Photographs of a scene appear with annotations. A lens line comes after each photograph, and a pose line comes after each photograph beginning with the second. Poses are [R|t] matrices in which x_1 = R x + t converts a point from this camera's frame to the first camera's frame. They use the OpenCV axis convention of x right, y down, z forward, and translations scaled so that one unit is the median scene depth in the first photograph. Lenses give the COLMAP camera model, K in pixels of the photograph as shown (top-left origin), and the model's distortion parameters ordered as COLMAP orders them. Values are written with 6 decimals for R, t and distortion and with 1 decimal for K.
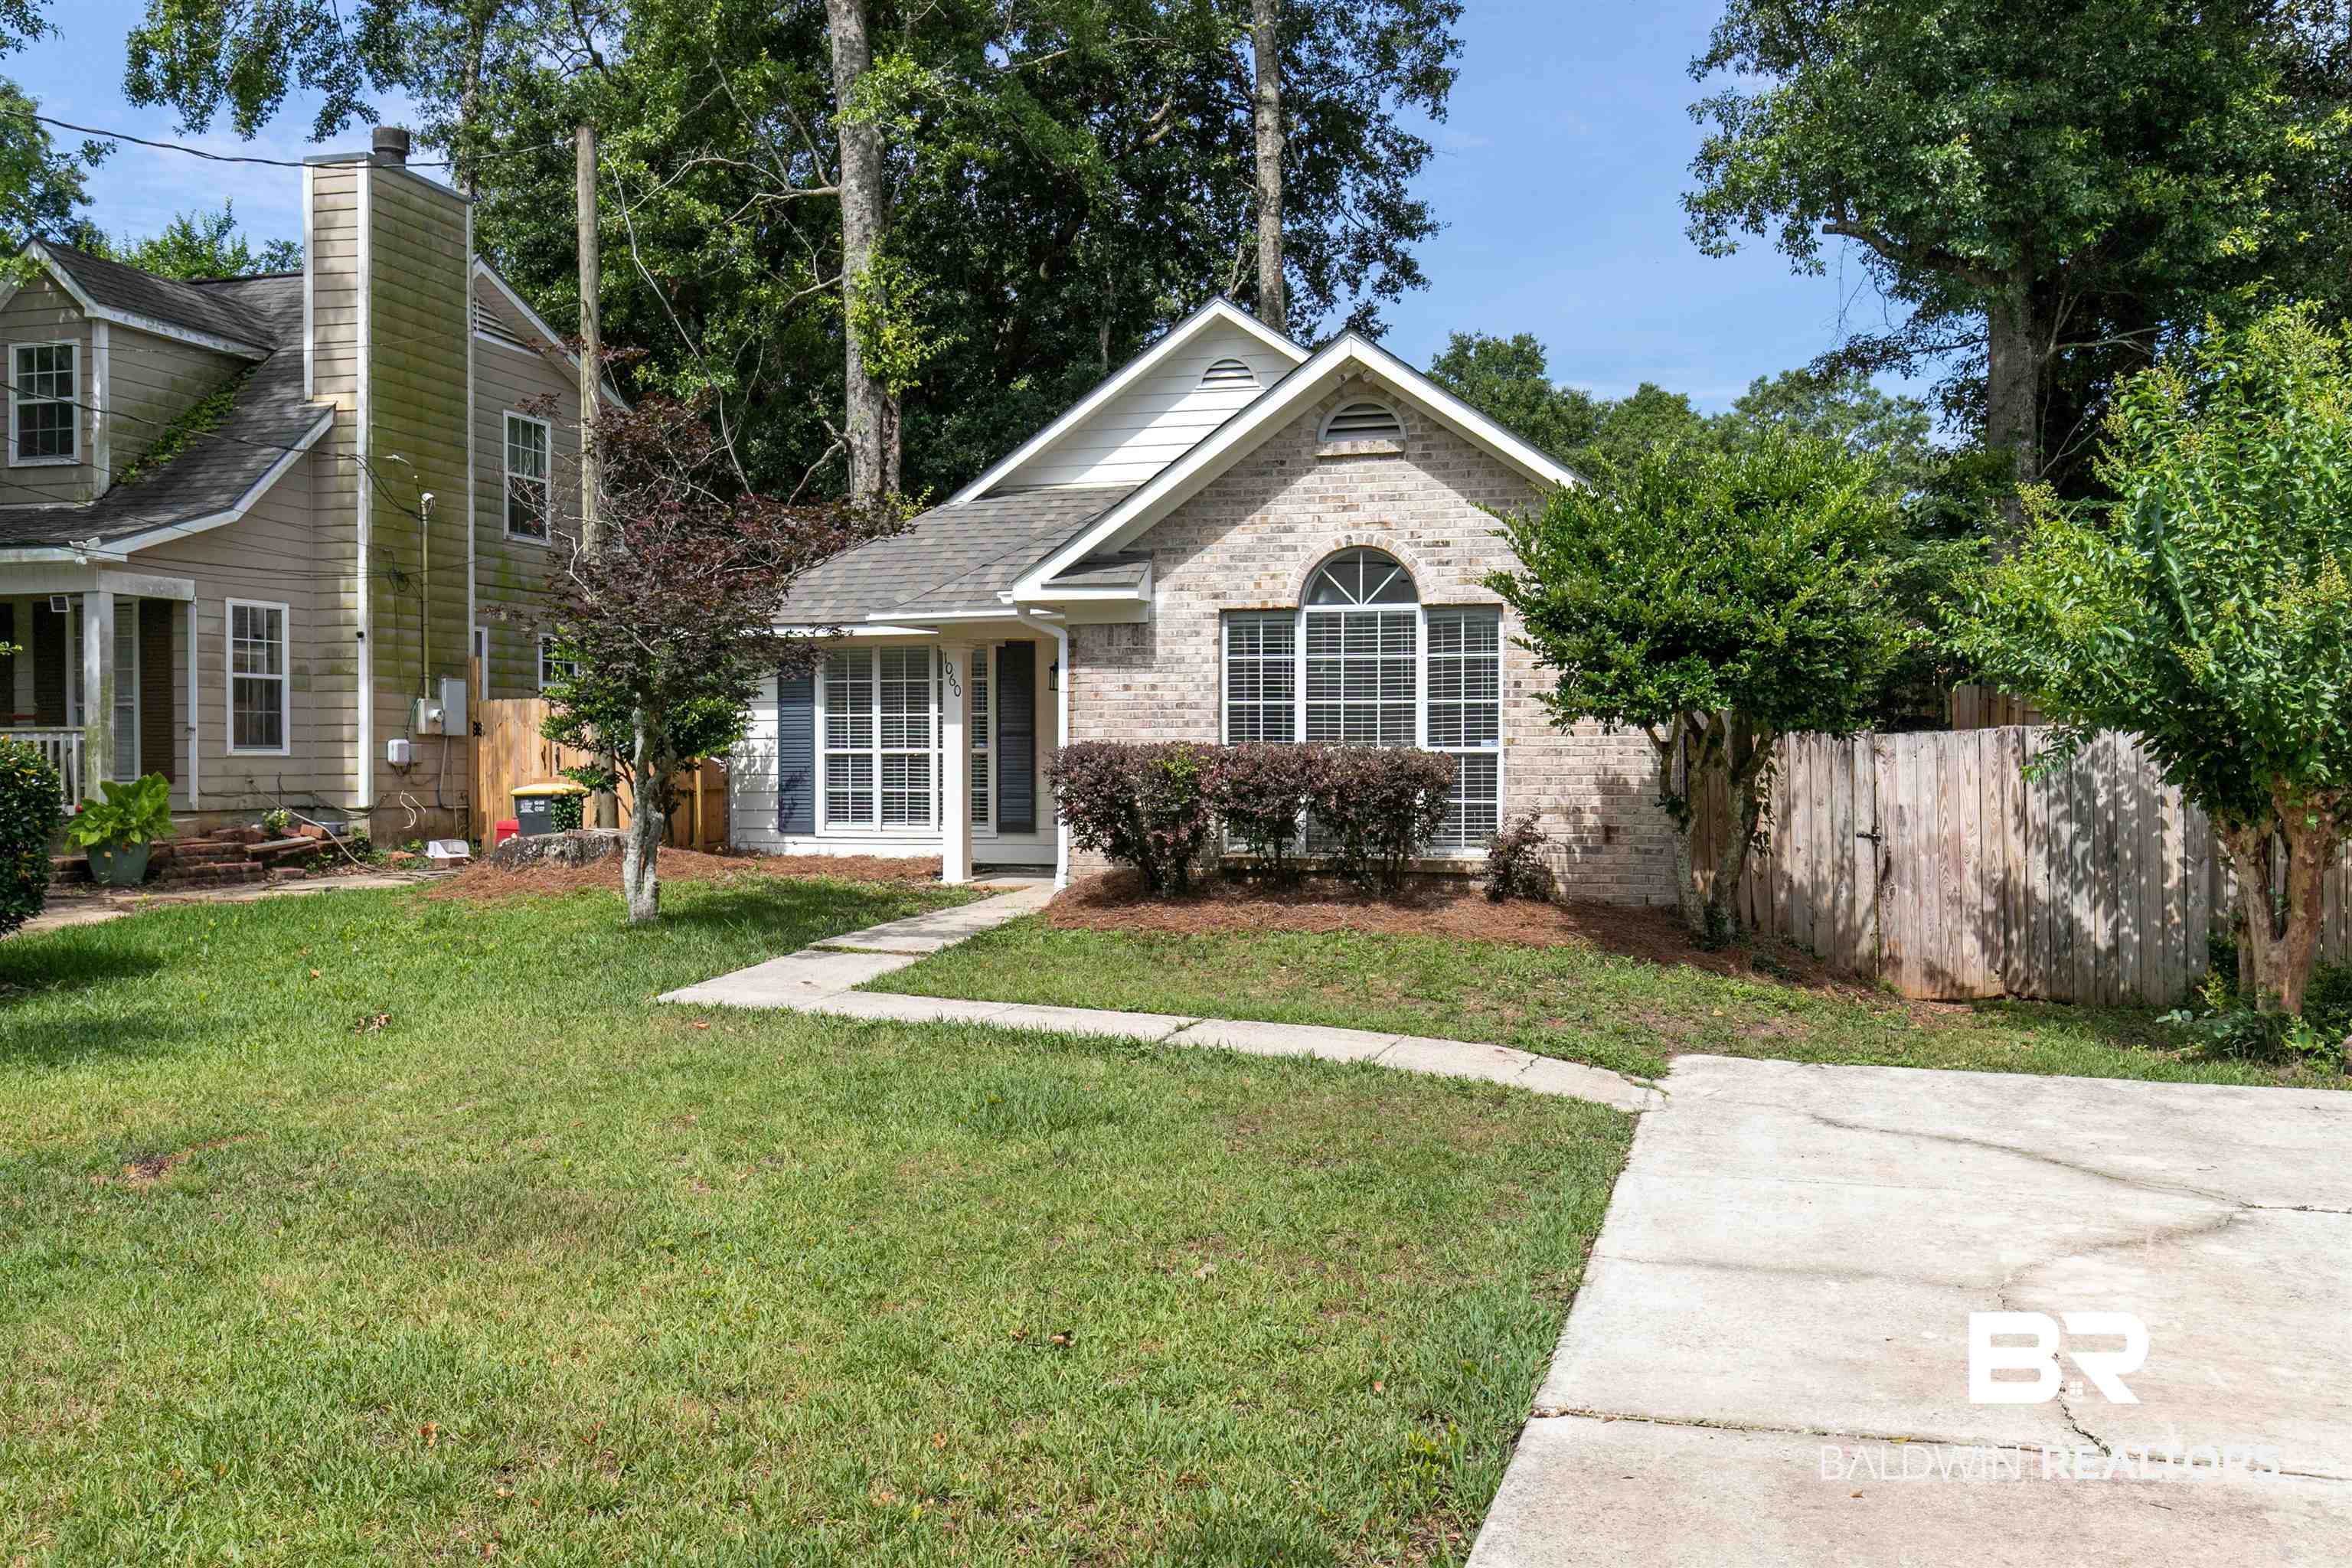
lens RADIAL K [[2153.4, 0, 1185.6], [0, 2153.4, 784.6], [0, 0, 1]] dist [-0.011655, 0.011453]
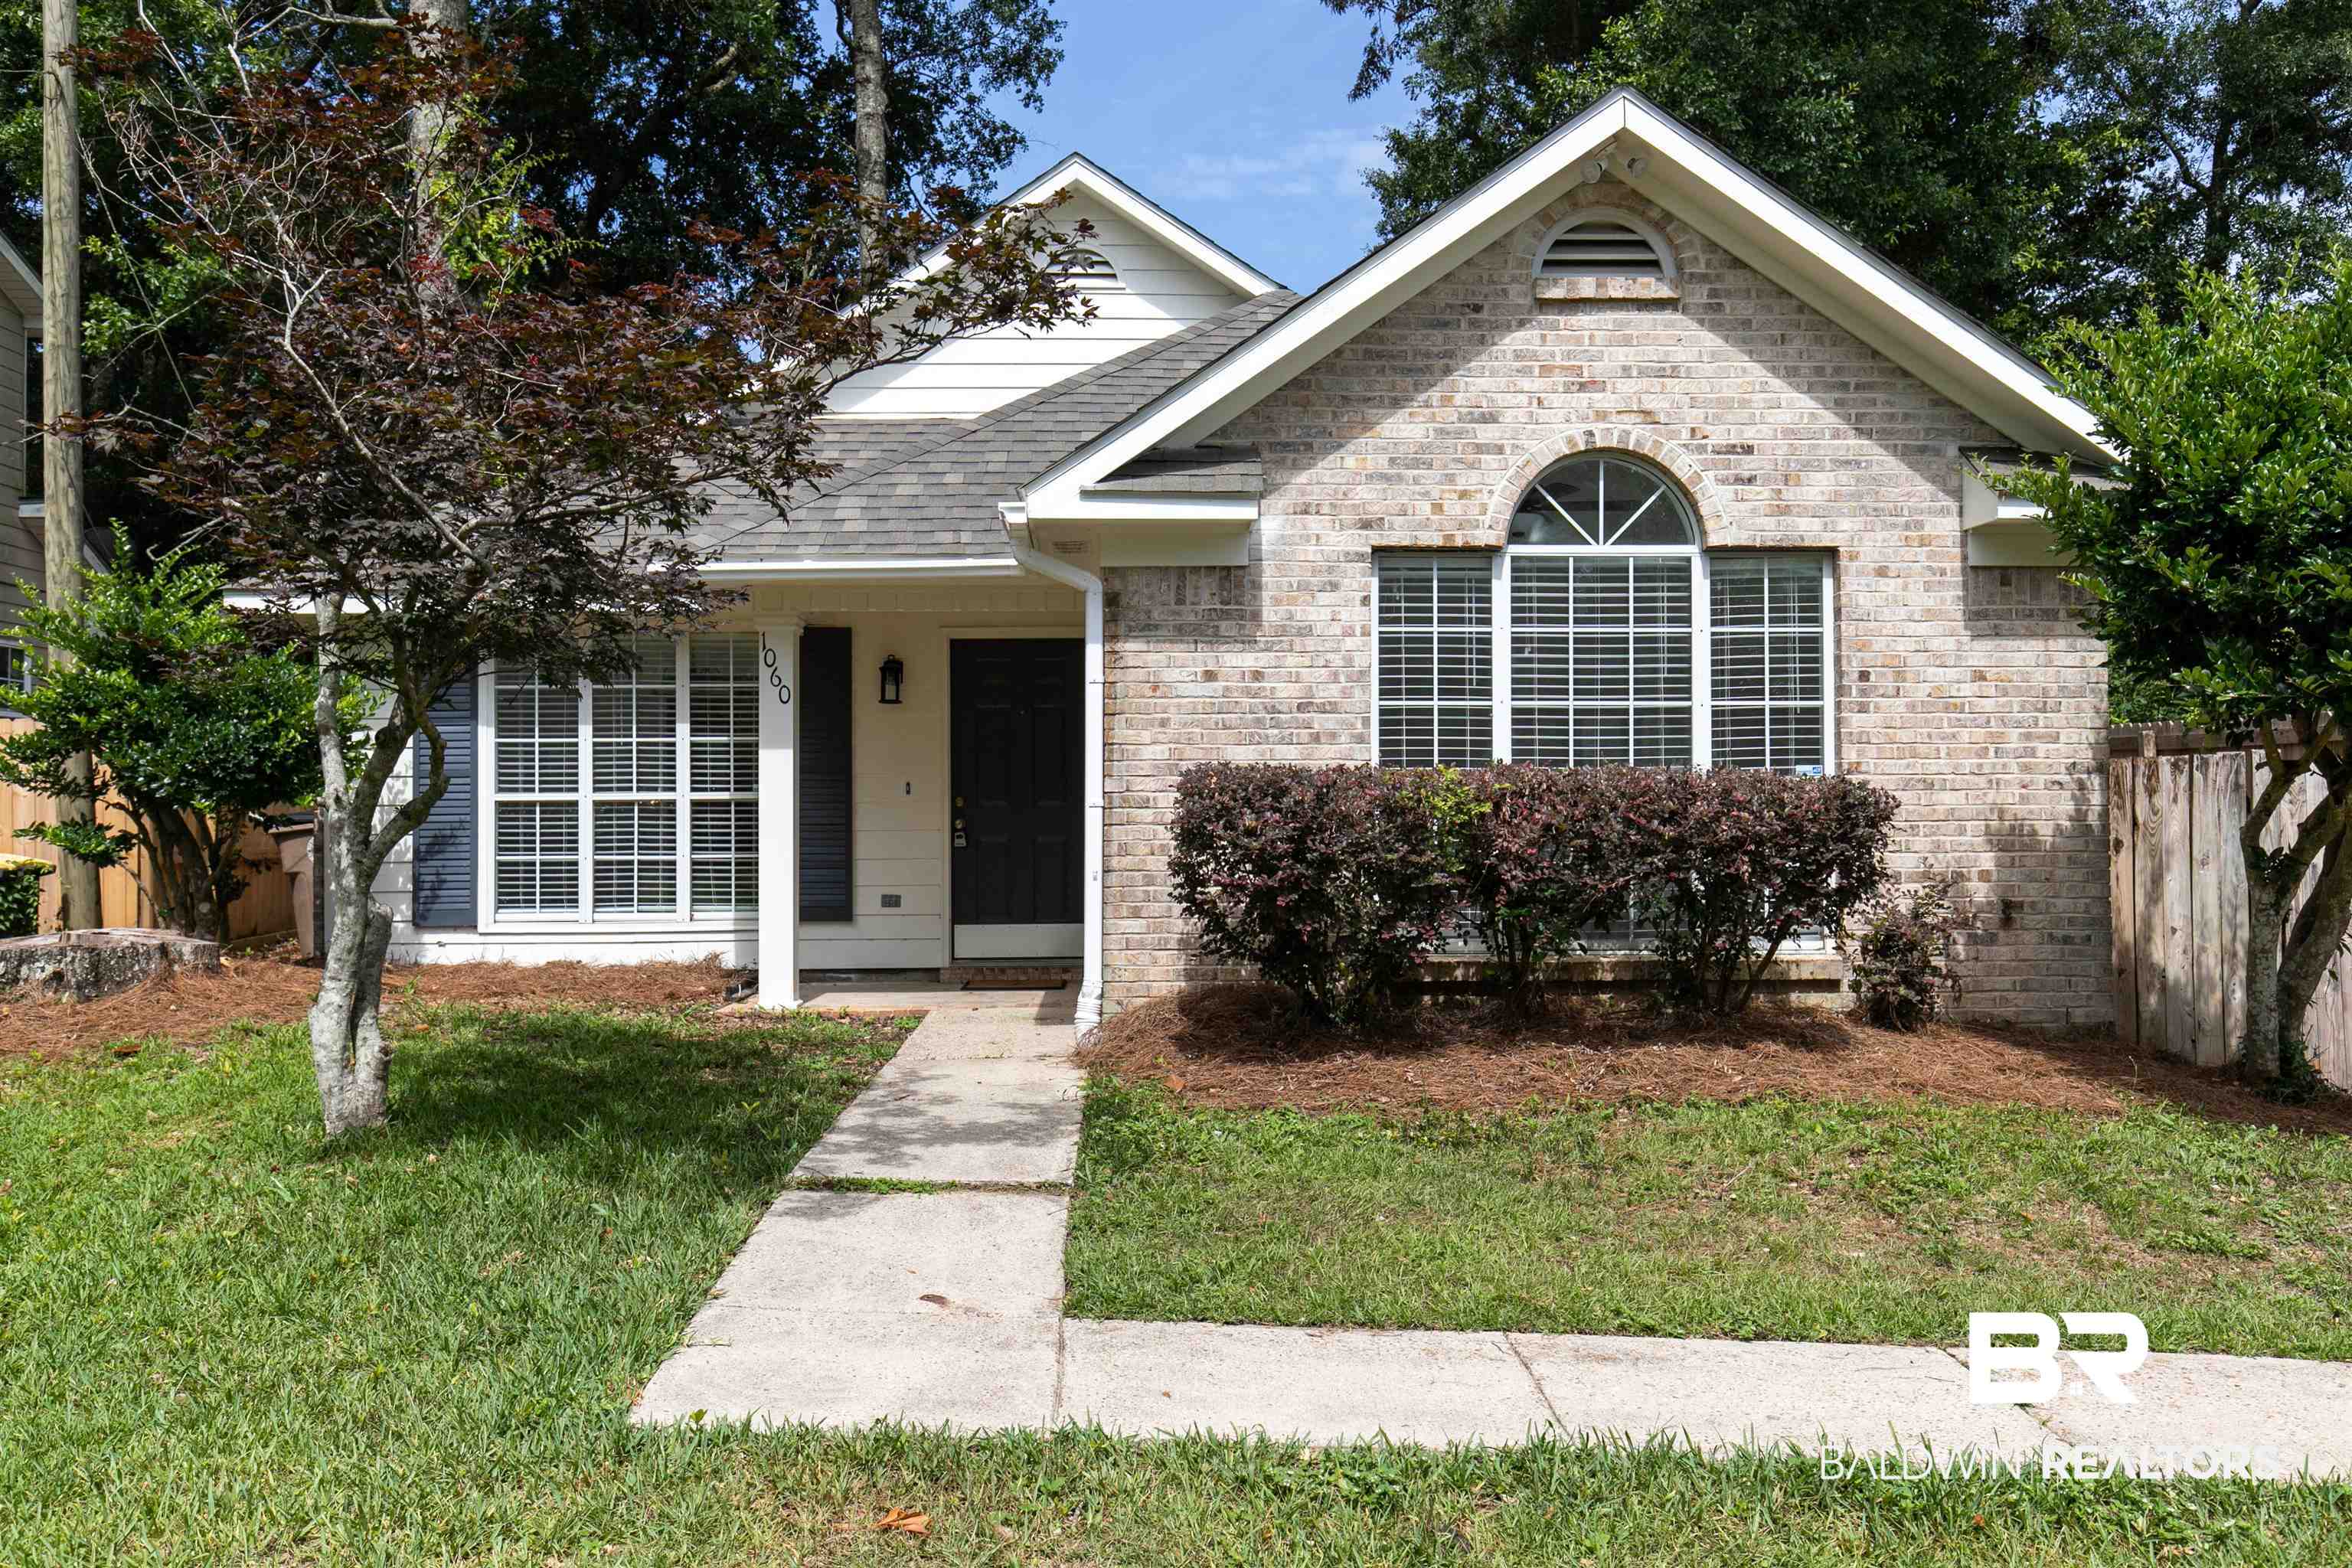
lens RADIAL K [[1982.3, 0, 1173.7], [0, 1982.3, 777.1], [0, 0, 1]] dist [-0.007622, 0.018270]
pose [[0.948111, 0.004351, 0.317909, -0.216504], [0.007976, 0.999266, -0.037465, 0.002697], [-0.317839, 0.038057, 0.947381, 0.512642]]
